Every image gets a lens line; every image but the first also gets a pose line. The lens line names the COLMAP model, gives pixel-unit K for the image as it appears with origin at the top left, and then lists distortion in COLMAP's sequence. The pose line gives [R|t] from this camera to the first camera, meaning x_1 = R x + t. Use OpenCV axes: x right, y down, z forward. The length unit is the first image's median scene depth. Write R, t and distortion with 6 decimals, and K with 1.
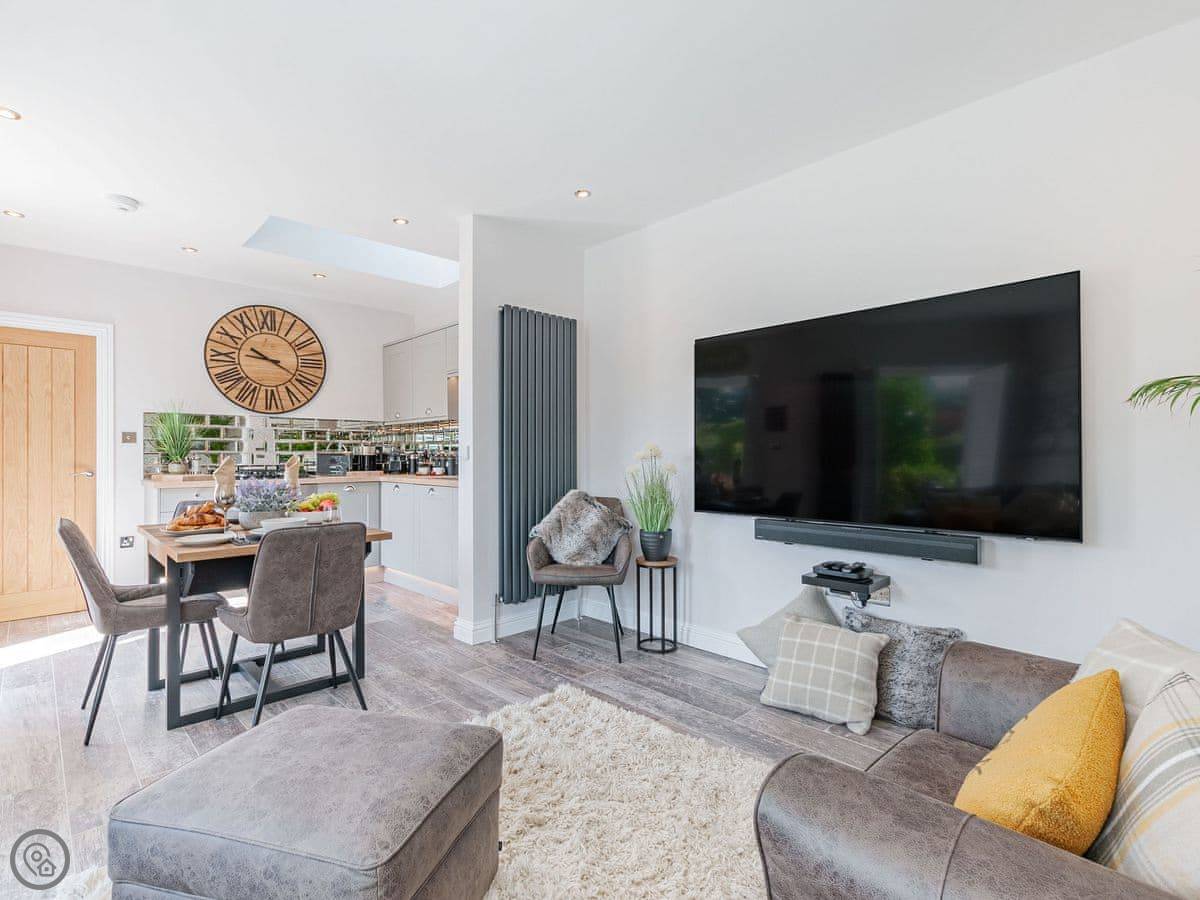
lens RADIAL K [[583.1, 0, 610.2], [0, 583.1, 454.6], [0, 0, 1]] dist [0.008198, -0.005358]
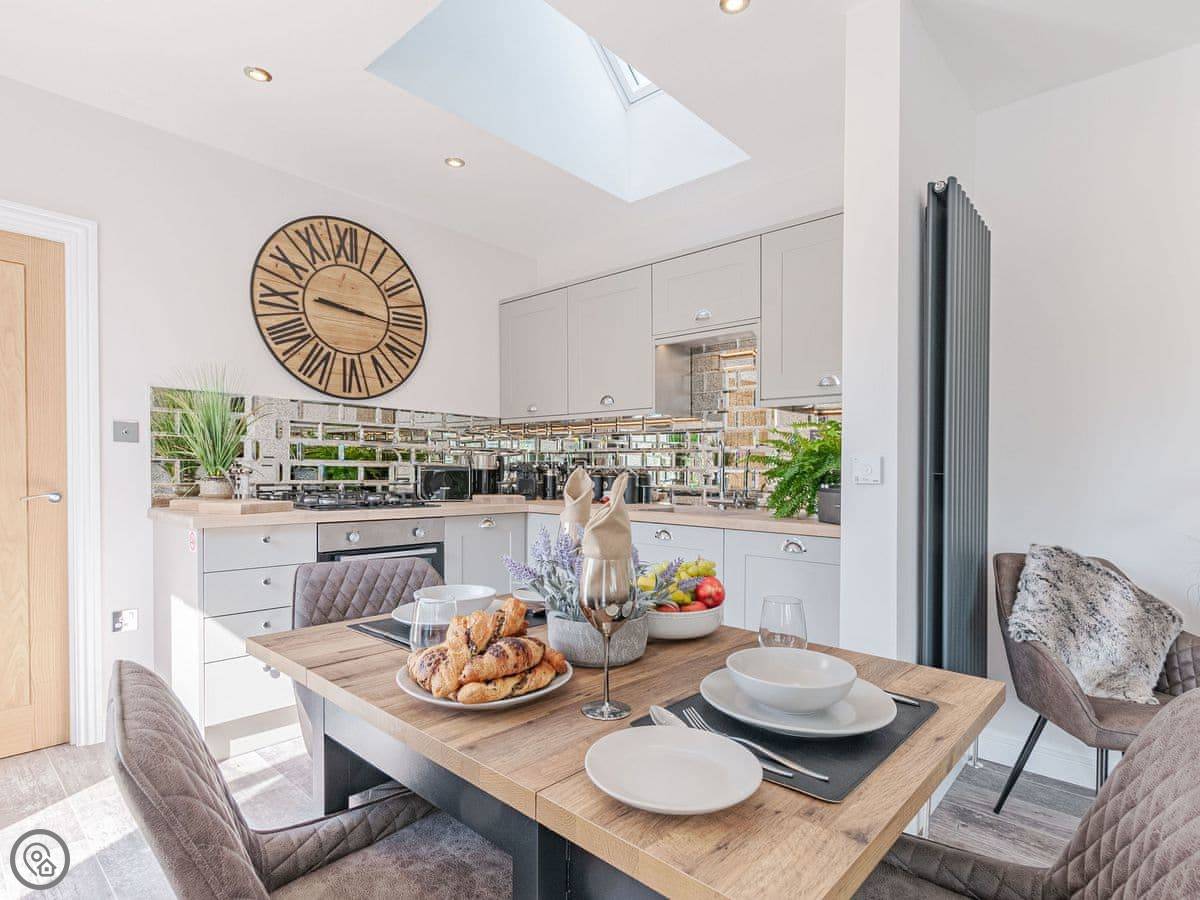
lens RADIAL K [[631.0, 0, 622.6], [0, 631.0, 488.4], [0, 0, 1]] dist [0.004893, -0.003946]
pose [[0.997784, 0.013808, 0.065088, -0.498635], [-0.015687, 0.999472, 0.028443, 0.000140], [-0.064661, -0.029401, 0.997474, 0.472676]]
